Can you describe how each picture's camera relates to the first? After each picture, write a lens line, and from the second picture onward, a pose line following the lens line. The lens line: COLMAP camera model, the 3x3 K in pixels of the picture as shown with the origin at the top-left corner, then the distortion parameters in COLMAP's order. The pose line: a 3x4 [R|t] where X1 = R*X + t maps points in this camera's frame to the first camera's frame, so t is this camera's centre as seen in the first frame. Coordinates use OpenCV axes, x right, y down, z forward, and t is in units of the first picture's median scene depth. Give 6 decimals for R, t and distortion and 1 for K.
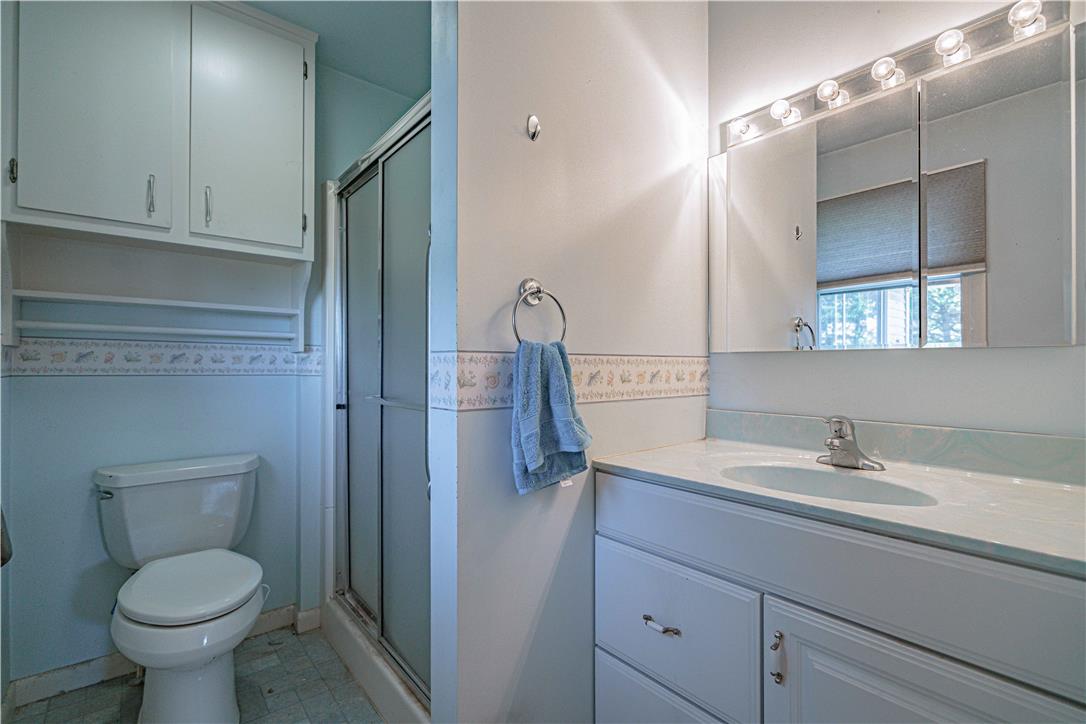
lens RADIAL K [[495.2, 0, 543.7], [0, 495.2, 364.8], [0, 0, 1]] dist [-0.006951, 0.001302]
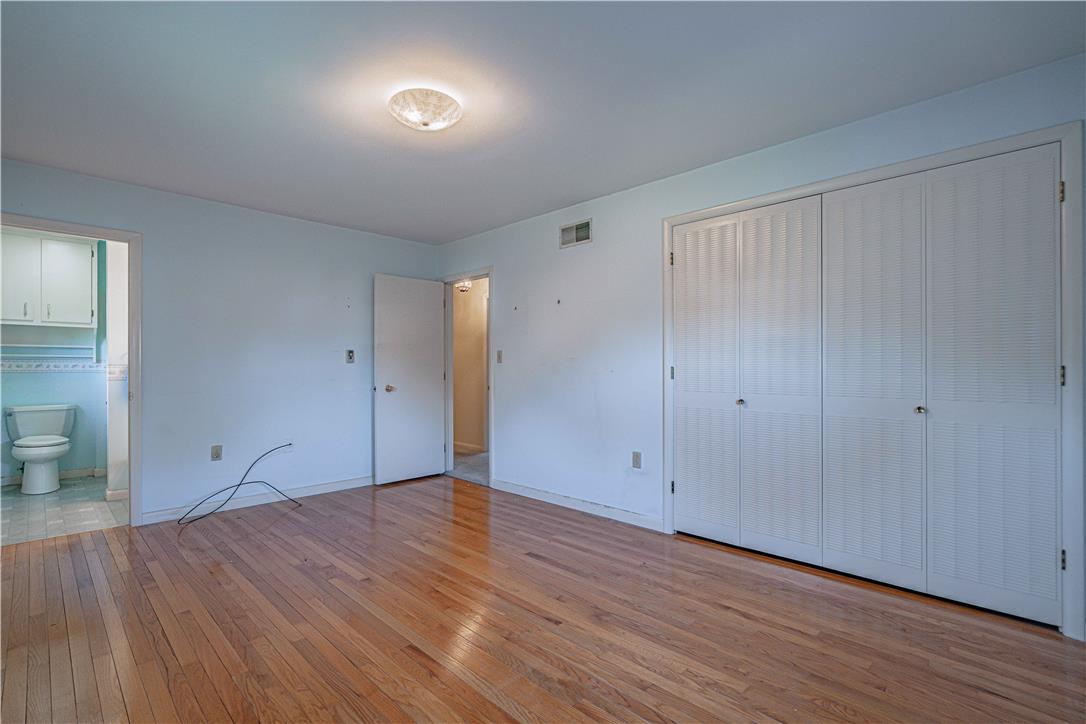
lens RADIAL K [[495.2, 0, 539.8], [0, 495.2, 365.8], [0, 0, 1]] dist [-0.006951, 0.001302]
pose [[0.993830, -0.004551, 0.110825, 1.542306], [0.003968, 0.999977, 0.005477, -0.017559], [-0.110848, -0.005003, 0.993825, -1.808669]]
